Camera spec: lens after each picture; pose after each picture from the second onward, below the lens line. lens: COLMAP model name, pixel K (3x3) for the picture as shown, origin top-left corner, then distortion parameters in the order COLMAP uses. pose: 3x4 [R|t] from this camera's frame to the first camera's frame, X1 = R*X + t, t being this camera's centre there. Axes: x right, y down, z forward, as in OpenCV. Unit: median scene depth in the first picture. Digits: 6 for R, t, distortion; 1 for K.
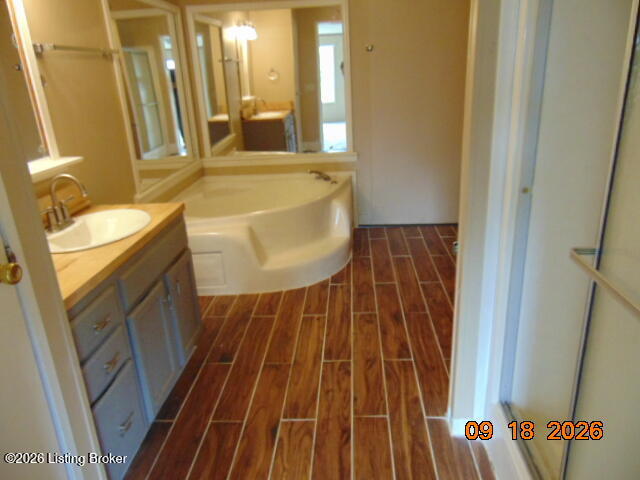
lens RADIAL K [[478.4, 0, 322.2], [0, 478.4, 242.0], [0, 0, 1]] dist [-0.015816, 0.033284]
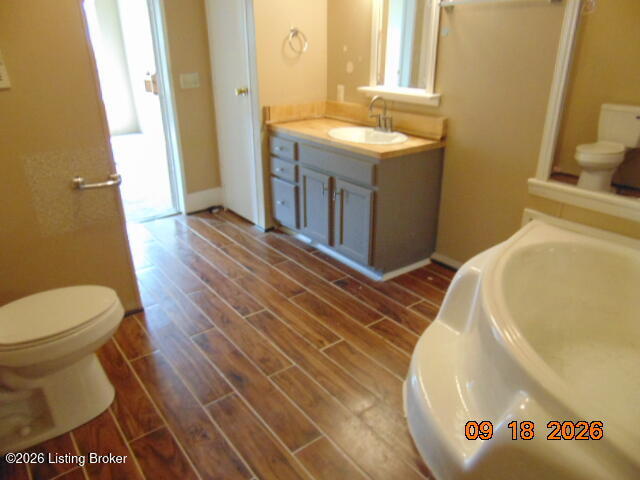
lens RADIAL K [[478.4, 0, 322.2], [0, 478.4, 238.8], [0, 0, 1]] dist [-0.015816, 0.033284]
pose [[-0.757362, 0.312310, -0.573467, 0.431670], [-0.173102, 0.750770, 0.637479, -0.529429], [0.629633, 0.582071, -0.514543, 1.385738]]
